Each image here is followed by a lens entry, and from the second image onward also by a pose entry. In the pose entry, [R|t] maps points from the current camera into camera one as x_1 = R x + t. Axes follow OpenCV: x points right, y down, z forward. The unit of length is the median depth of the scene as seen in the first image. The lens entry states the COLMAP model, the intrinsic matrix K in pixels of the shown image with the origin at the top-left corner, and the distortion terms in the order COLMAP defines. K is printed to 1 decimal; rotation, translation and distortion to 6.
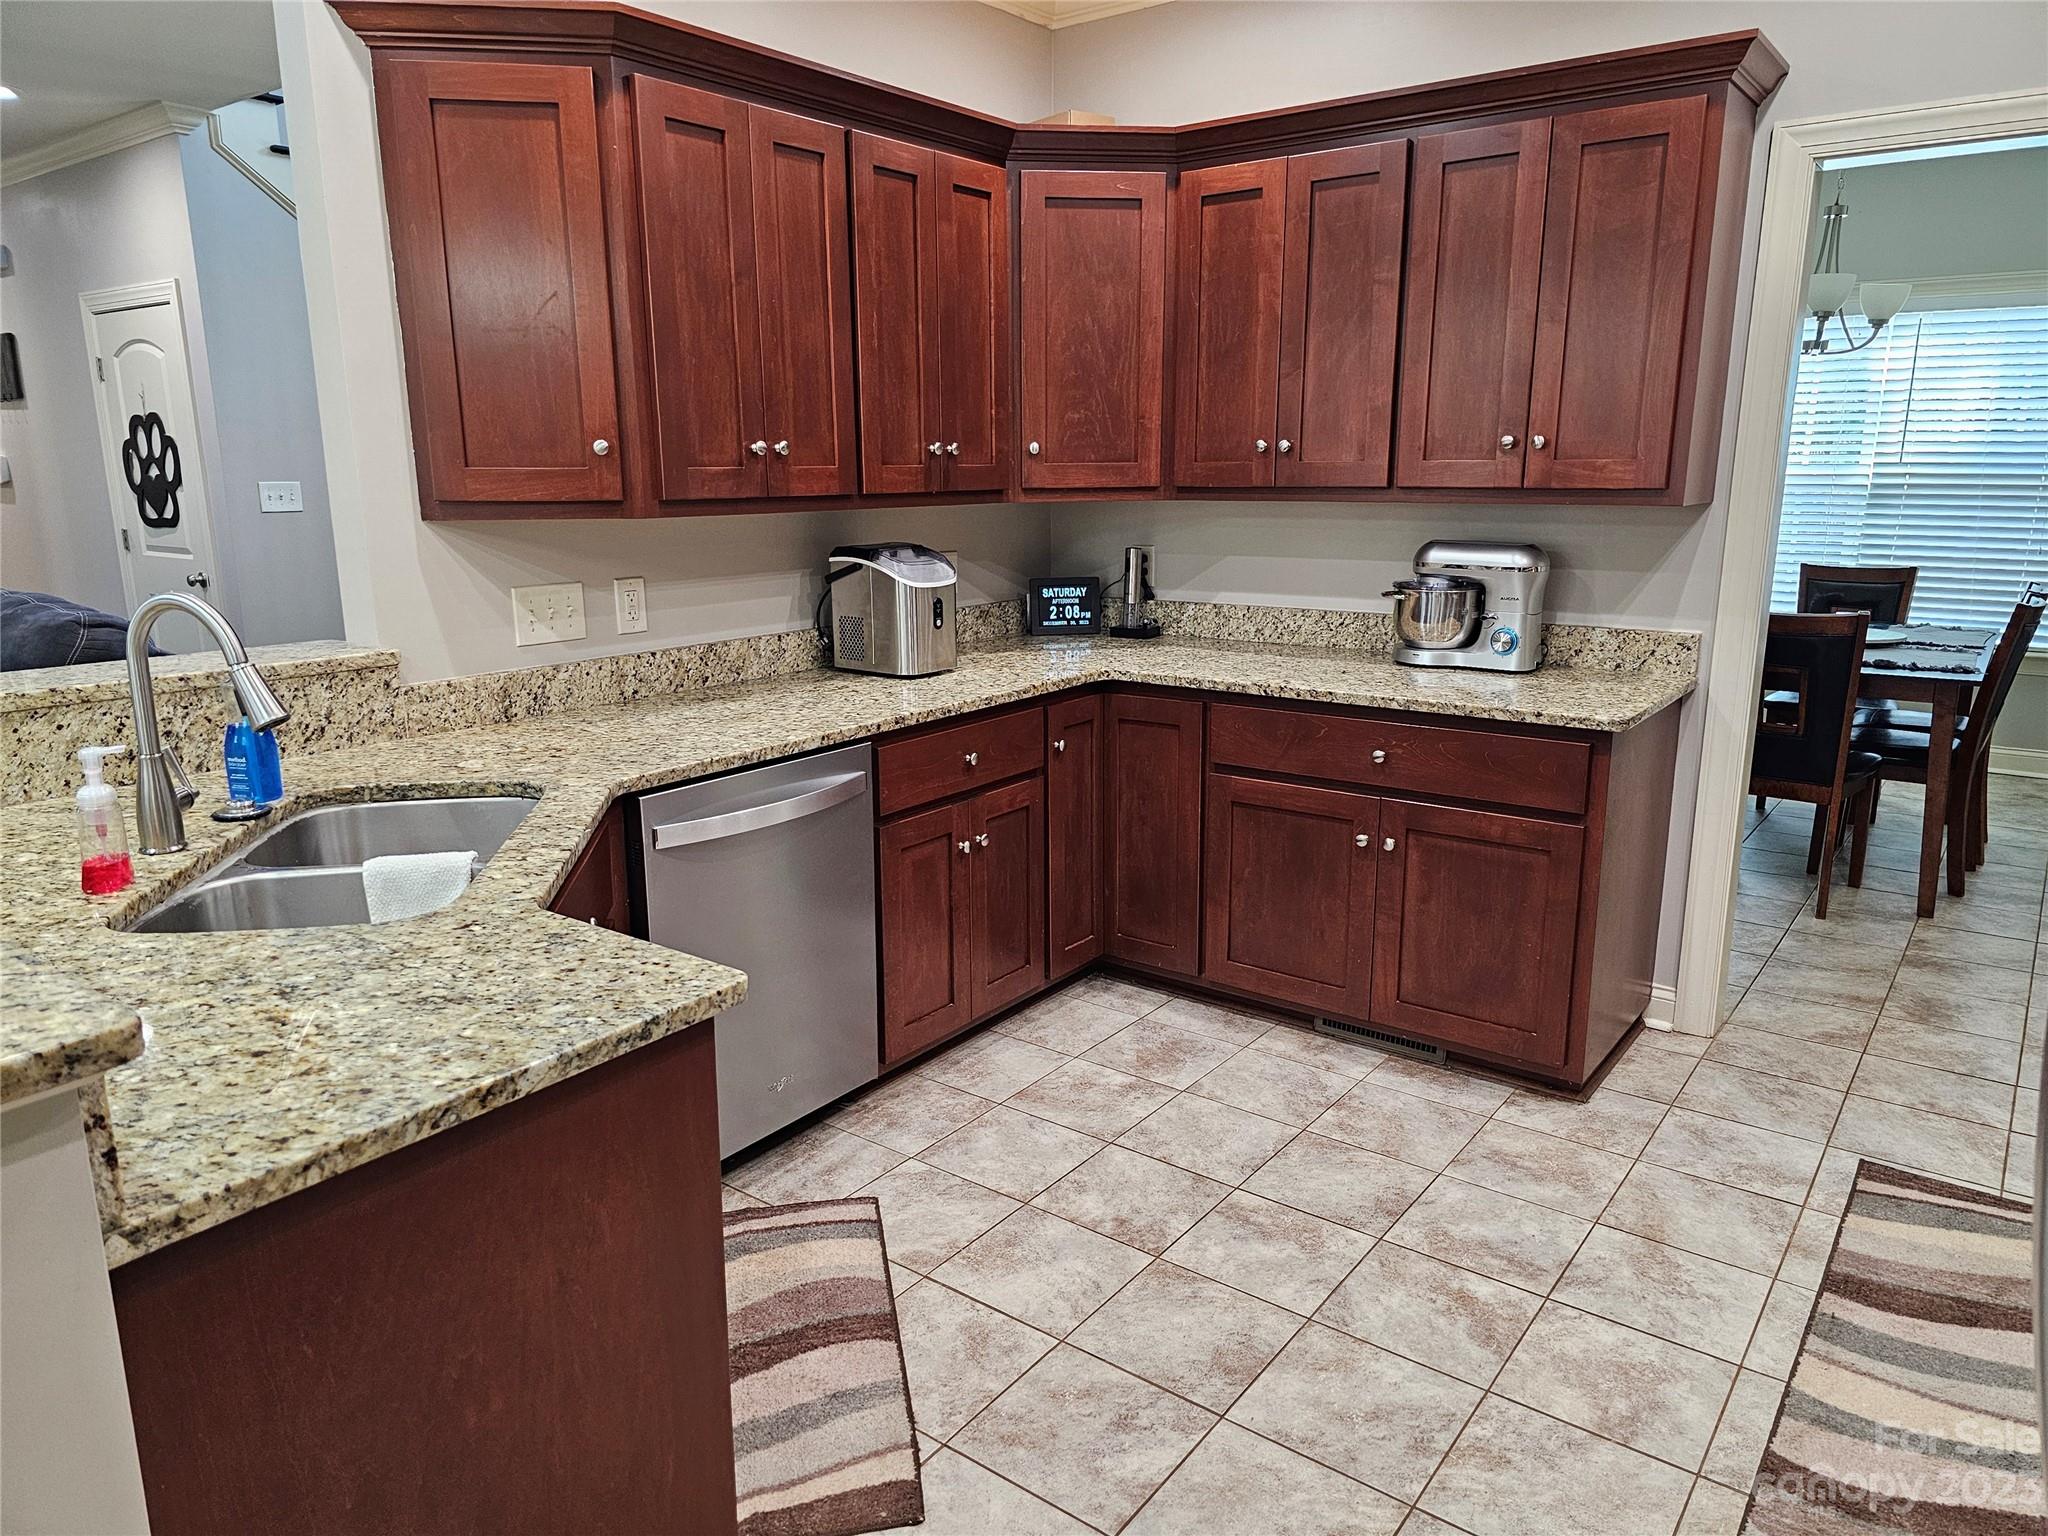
lens RADIAL K [[1369.5, 0, 1023.3], [0, 1369.5, 774.4], [0, 0, 1]] dist [0.001857, -0.004811]
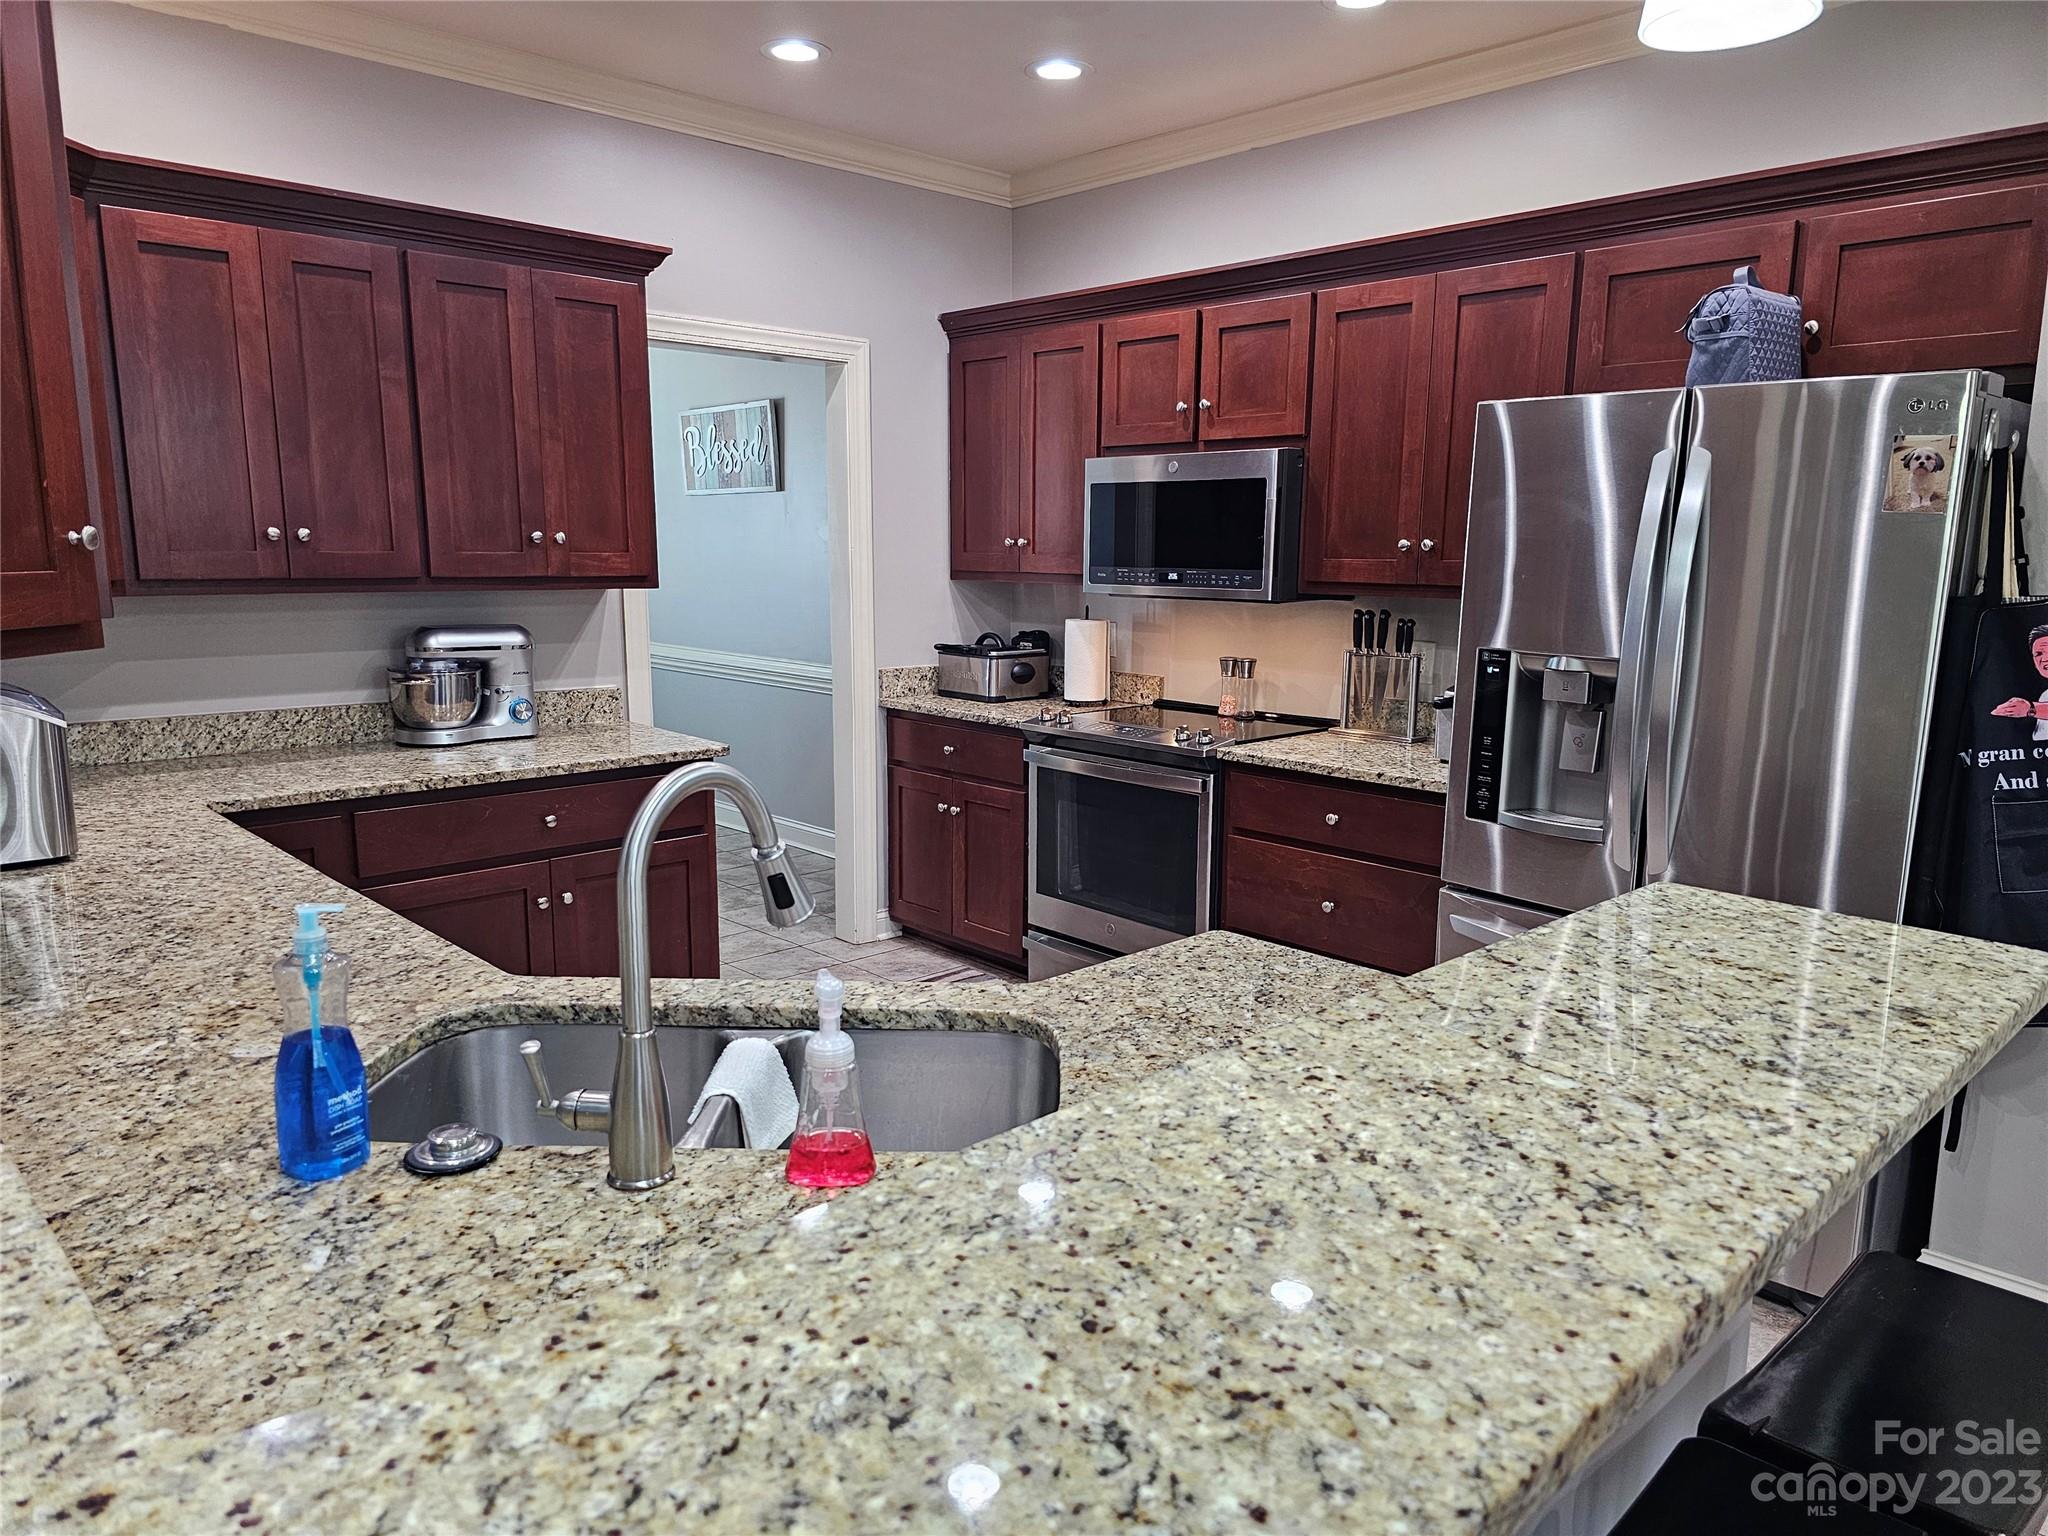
lens RADIAL K [[1369.5, 0, 1026.4], [0, 1369.5, 767.3], [0, 0, 1]] dist [0.001857, -0.004811]
pose [[0.165163, -0.149323, 0.974897, -0.674151], [0.208132, 0.971488, 0.113540, -0.091584], [-0.964055, 0.184155, 0.191533, 0.383833]]
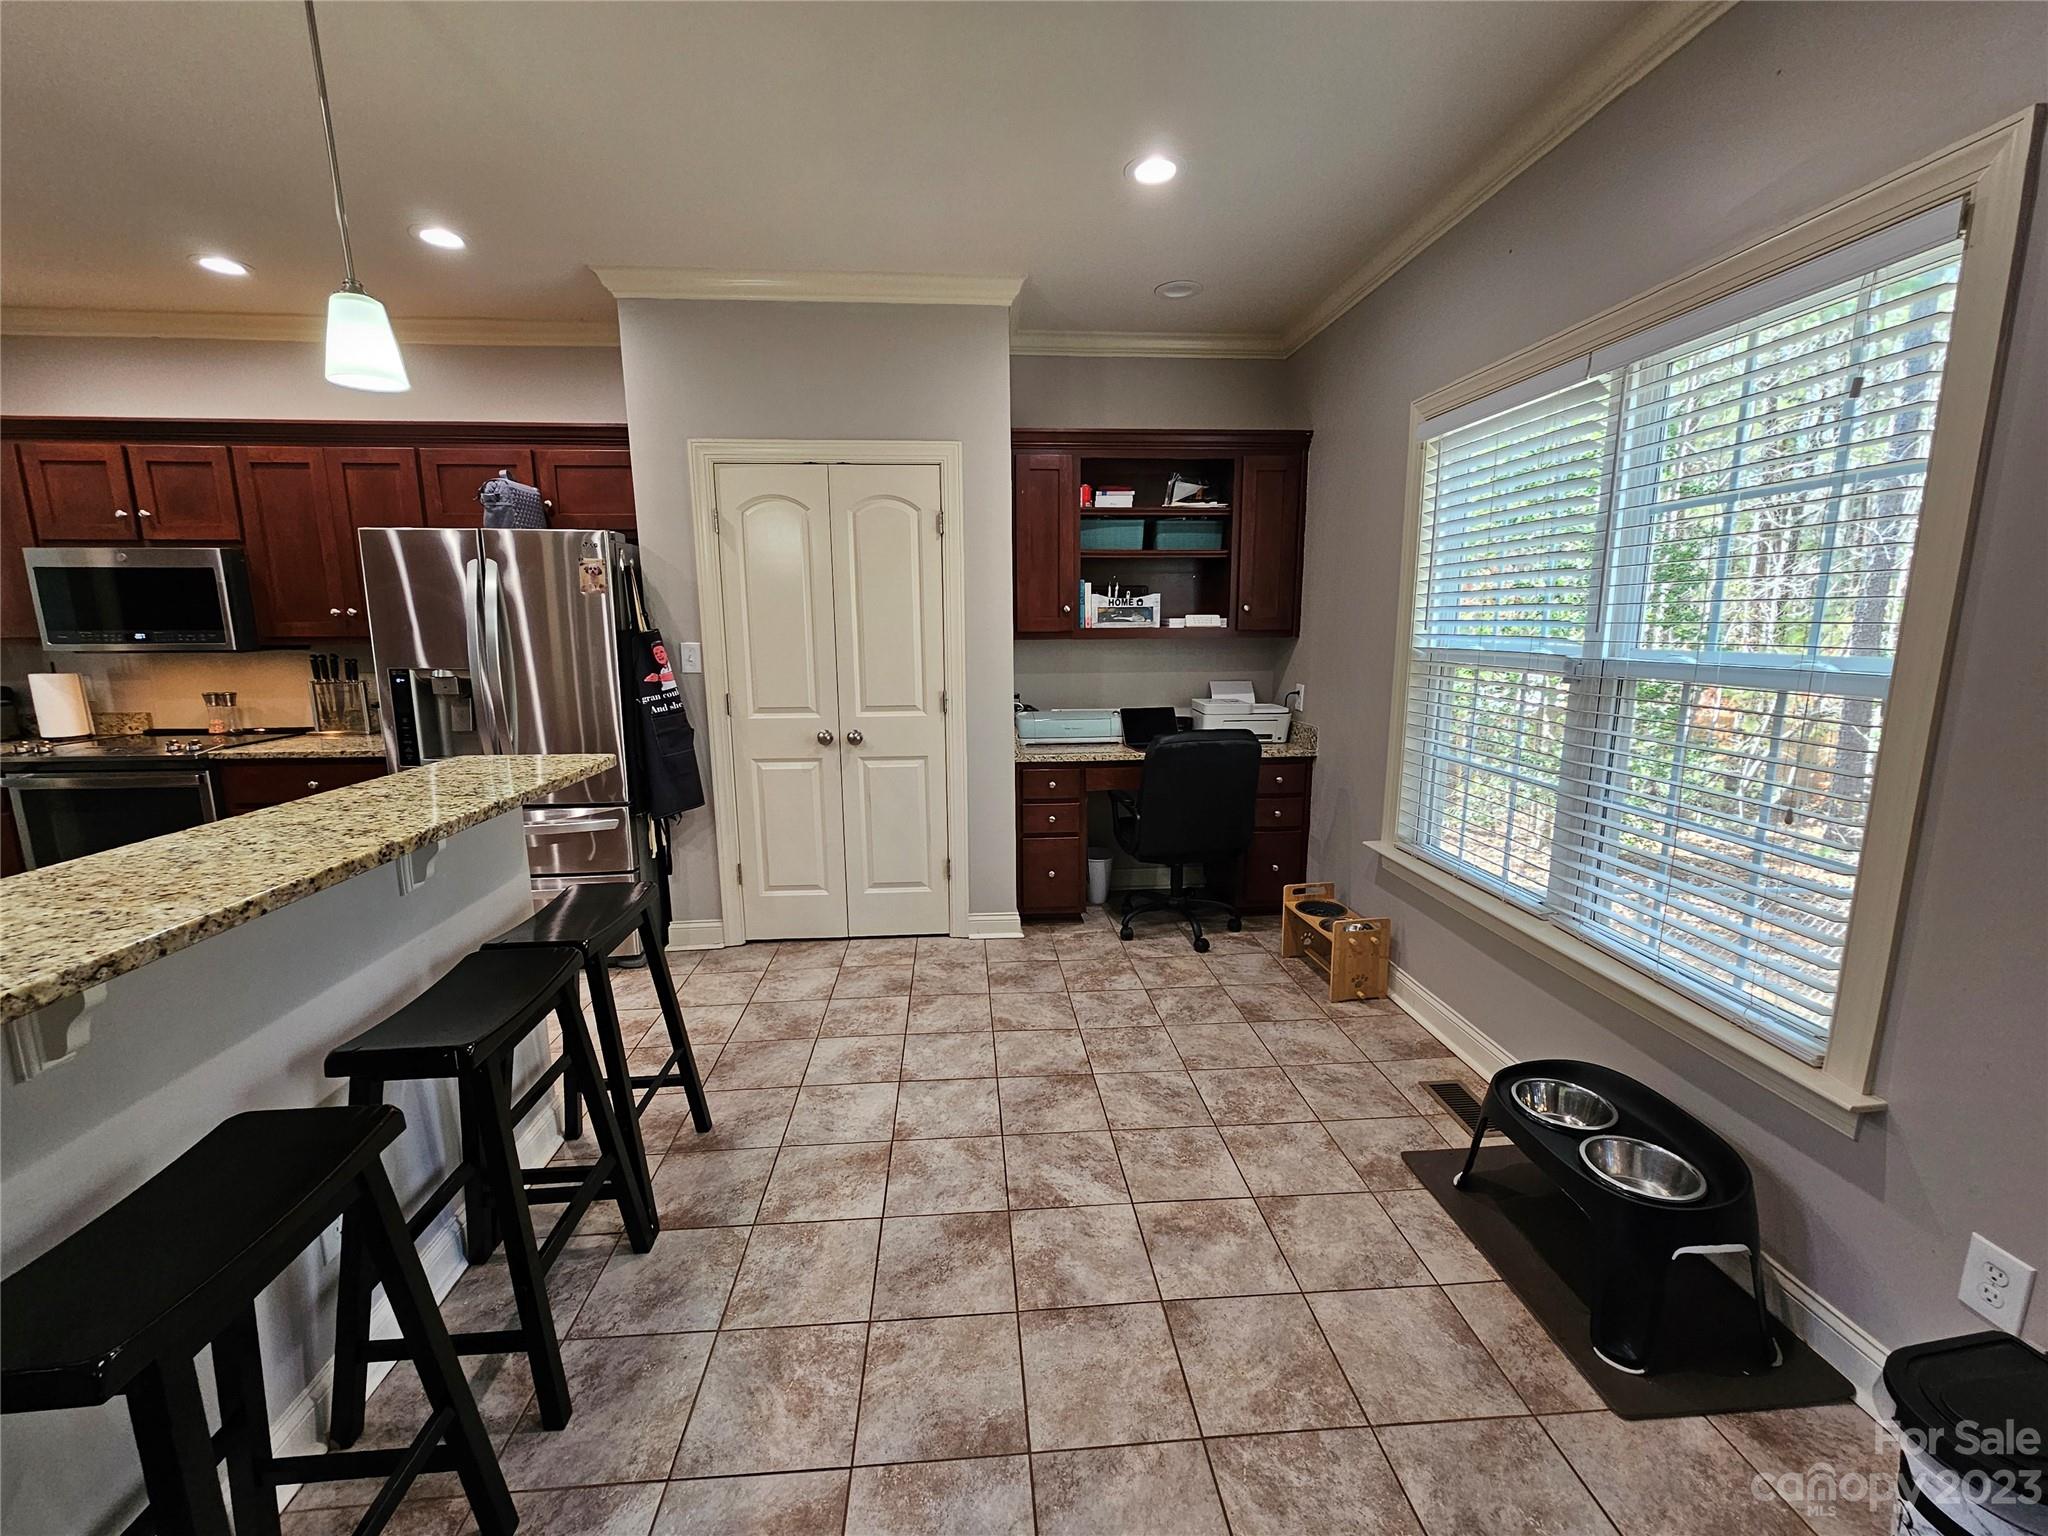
lens RADIAL K [[836.4, 0, 1005.6], [0, 836.4, 771.8], [0, 0, 1]] dist [0.002531, 0.002021]
pose [[-0.658126, -0.120223, 0.743247, -0.812781], [0.177789, 0.934437, 0.308576, -0.078042], [-0.731615, 0.335223, -0.593603, 0.366337]]
